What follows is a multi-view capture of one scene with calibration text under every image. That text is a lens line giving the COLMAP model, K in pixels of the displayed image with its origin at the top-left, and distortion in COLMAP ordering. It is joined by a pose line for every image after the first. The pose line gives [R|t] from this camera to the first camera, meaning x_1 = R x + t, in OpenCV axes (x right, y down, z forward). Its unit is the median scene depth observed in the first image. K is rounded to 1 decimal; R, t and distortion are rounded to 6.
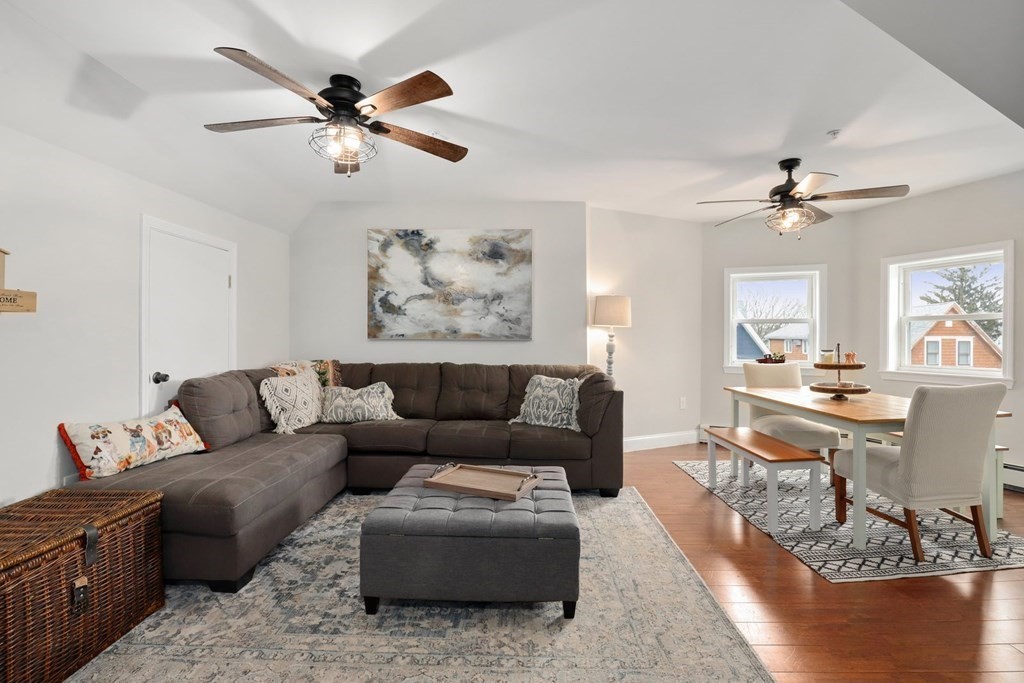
lens RADIAL K [[467.7, 0, 512.0], [0, 467.7, 341.5], [0, 0, 1]] dist [-0.031344, 0.000309]
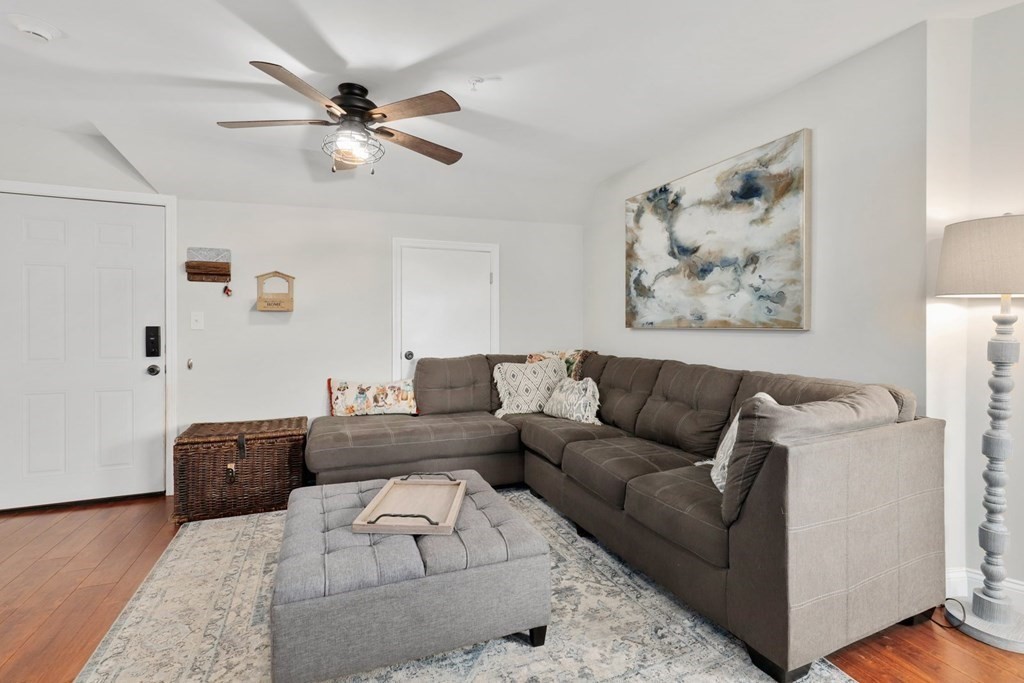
lens RADIAL K [[478.0, 0, 513.2], [0, 478.0, 331.7], [0, 0, 1]] dist [-0.014471, -0.000377]
pose [[0.394918, 0.008850, -0.918674, 0.420328], [-0.009321, 0.999941, 0.005626, -0.001521], [0.918669, 0.006341, 0.394977, 0.464594]]
